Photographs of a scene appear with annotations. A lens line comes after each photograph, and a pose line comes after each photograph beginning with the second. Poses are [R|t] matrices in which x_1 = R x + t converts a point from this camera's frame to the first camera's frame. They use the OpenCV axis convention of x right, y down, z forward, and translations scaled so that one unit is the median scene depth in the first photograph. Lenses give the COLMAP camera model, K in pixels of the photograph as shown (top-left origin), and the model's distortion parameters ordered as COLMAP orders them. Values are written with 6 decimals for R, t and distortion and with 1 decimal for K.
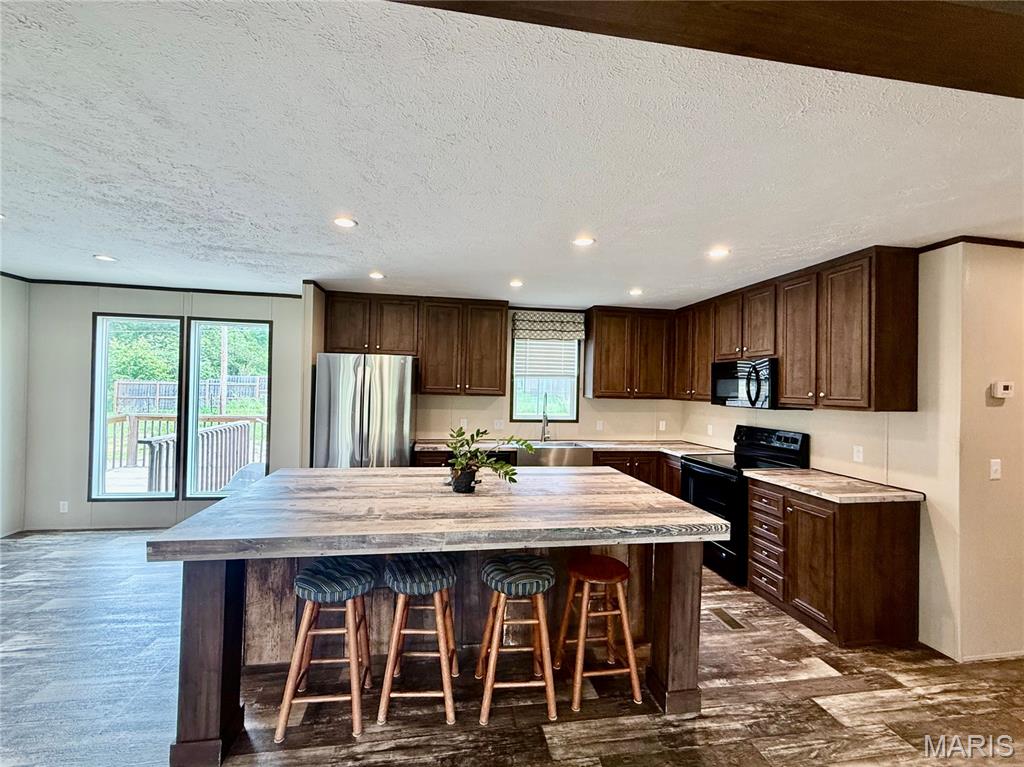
lens RADIAL K [[408.2, 0, 528.8], [0, 408.2, 382.6], [0, 0, 1]] dist [-0.001272, 0.000009]
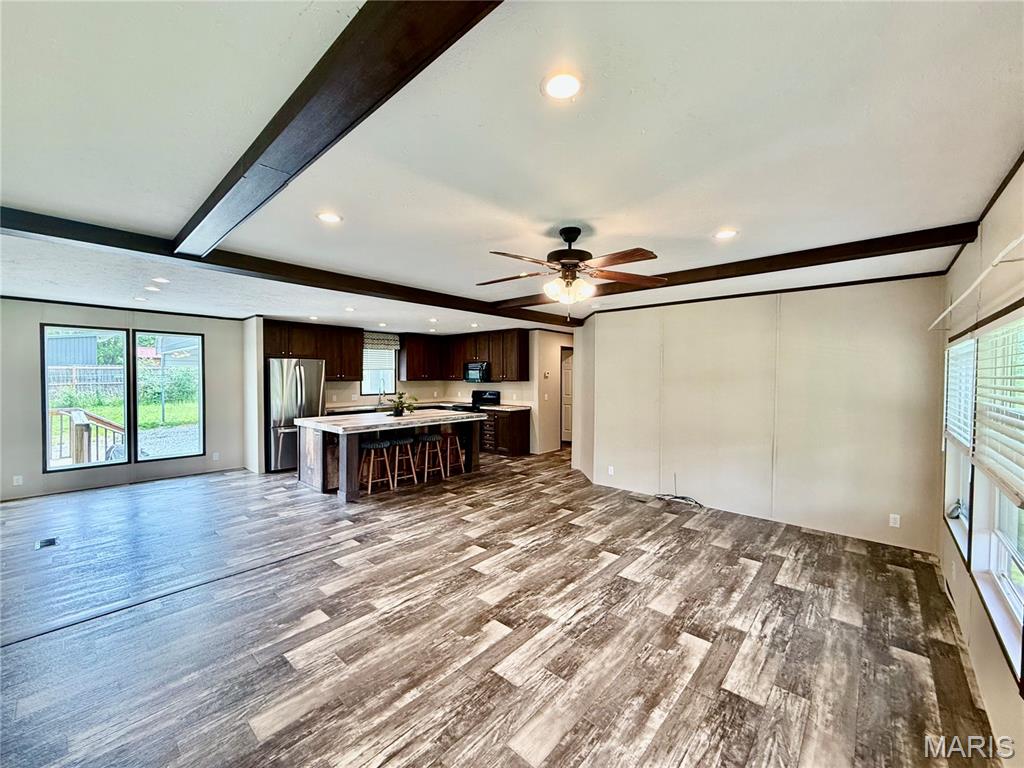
lens RADIAL K [[408.2, 0, 511.6], [0, 408.2, 383.6], [0, 0, 1]] dist [-0.001272, 0.000009]
pose [[0.774942, -0.032421, 0.631200, -0.758959], [0.006483, 0.999039, 0.043355, -0.032764], [-0.631999, -0.029505, 0.774408, -0.902753]]
